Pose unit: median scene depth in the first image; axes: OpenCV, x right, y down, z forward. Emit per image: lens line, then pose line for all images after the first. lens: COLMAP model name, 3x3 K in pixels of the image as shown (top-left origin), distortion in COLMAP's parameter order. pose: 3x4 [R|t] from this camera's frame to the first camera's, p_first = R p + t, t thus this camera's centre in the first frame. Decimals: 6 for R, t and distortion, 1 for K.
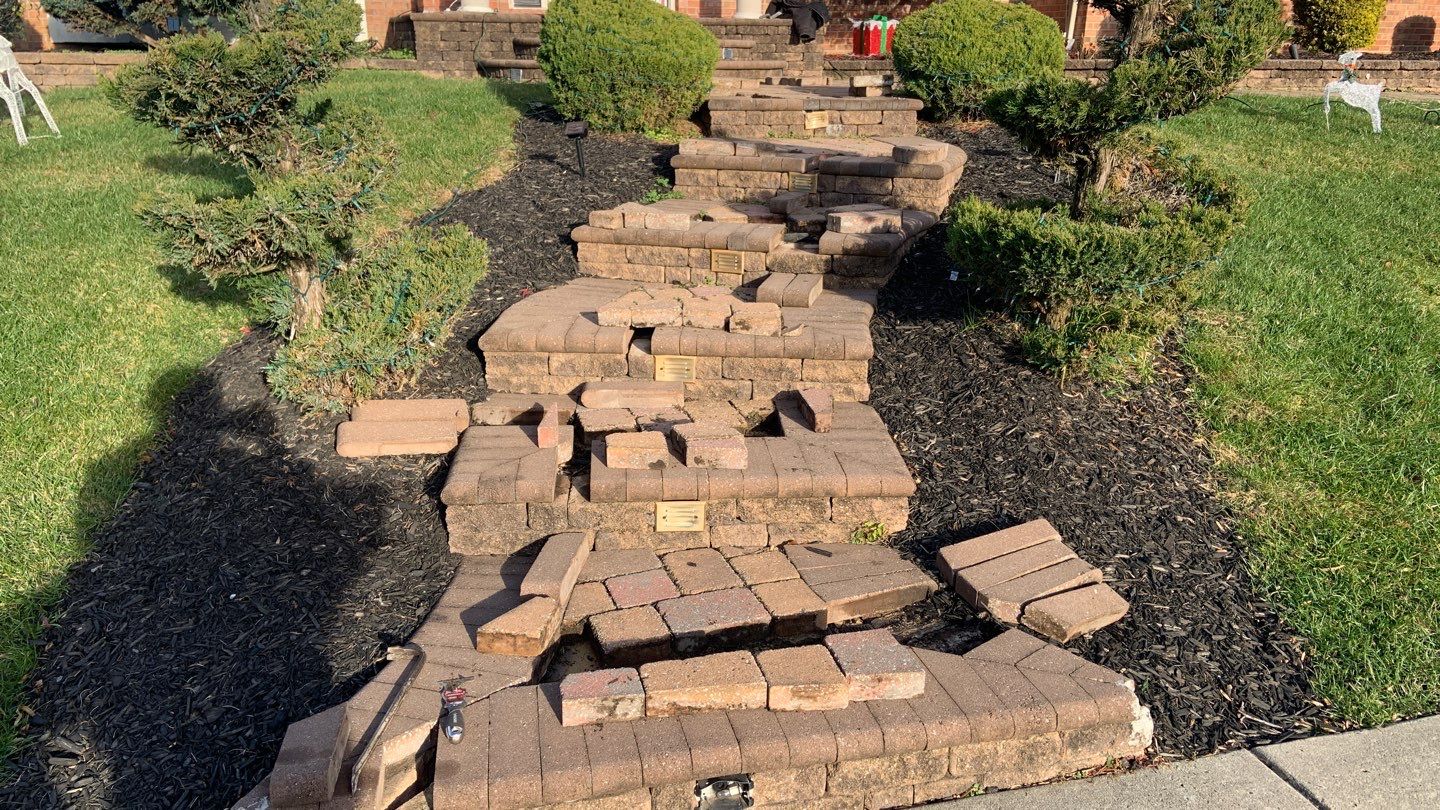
lens RADIAL K [[1076.0, 0, 717.3], [0, 1076.0, 382.5], [0, 0, 1]] dist [0.135880, -0.171824]
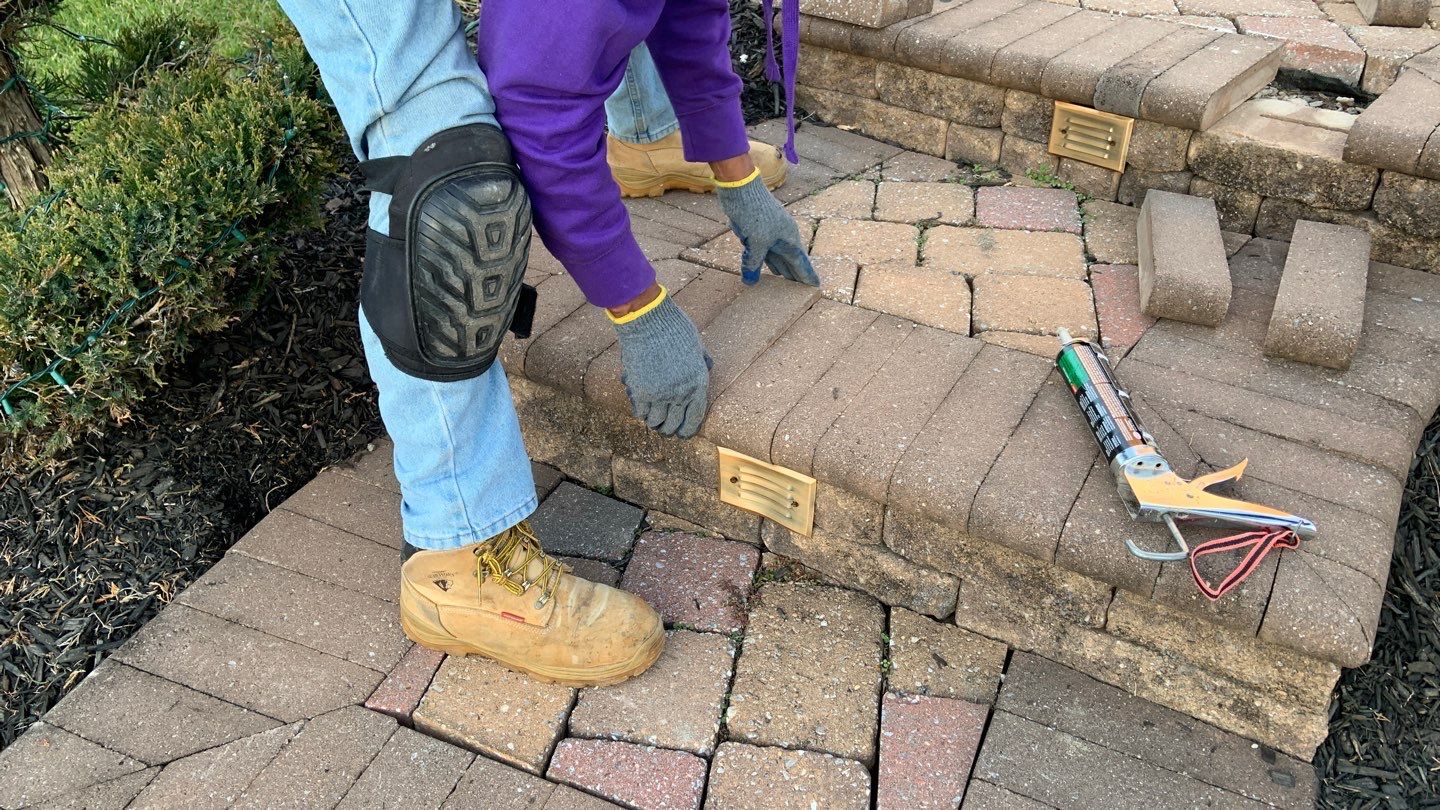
lens RADIAL K [[1076.0, 0, 717.3], [0, 1076.0, 382.5], [0, 0, 1]] dist [0.135880, -0.171824]
pose [[0.880708, 0.240537, -0.408039, 0.094110], [-0.113843, 0.943702, 0.310590, -0.166050], [0.459776, -0.227086, 0.858509, 0.675503]]
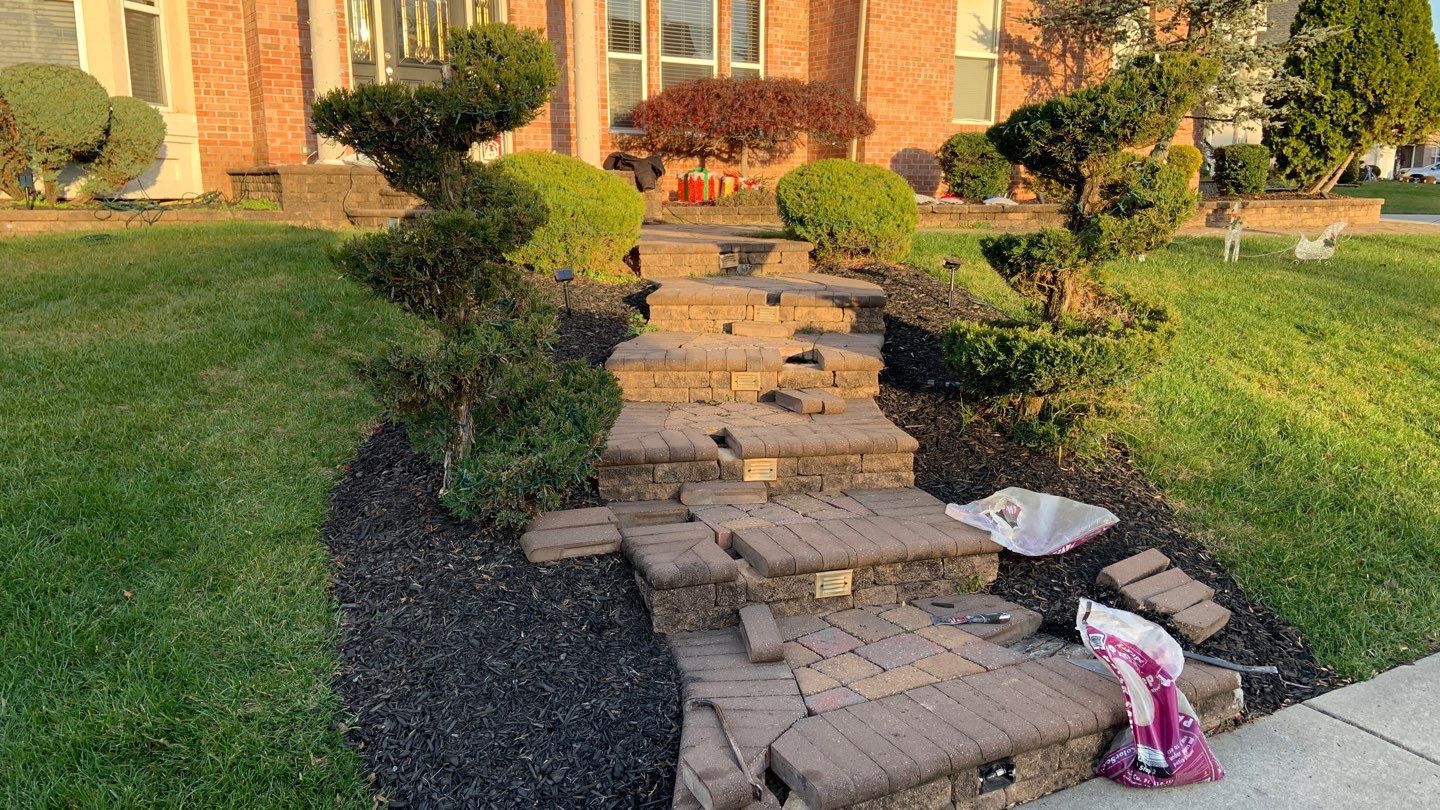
lens RADIAL K [[1076.0, 0, 717.3], [0, 1076.0, 382.5], [0, 0, 1]] dist [0.135880, -0.171824]
pose [[0.968076, -0.050462, 0.245523, -0.372754], [0.079657, 0.990683, -0.110467, 0.019510], [-0.237661, 0.126498, 0.963076, -0.144123]]
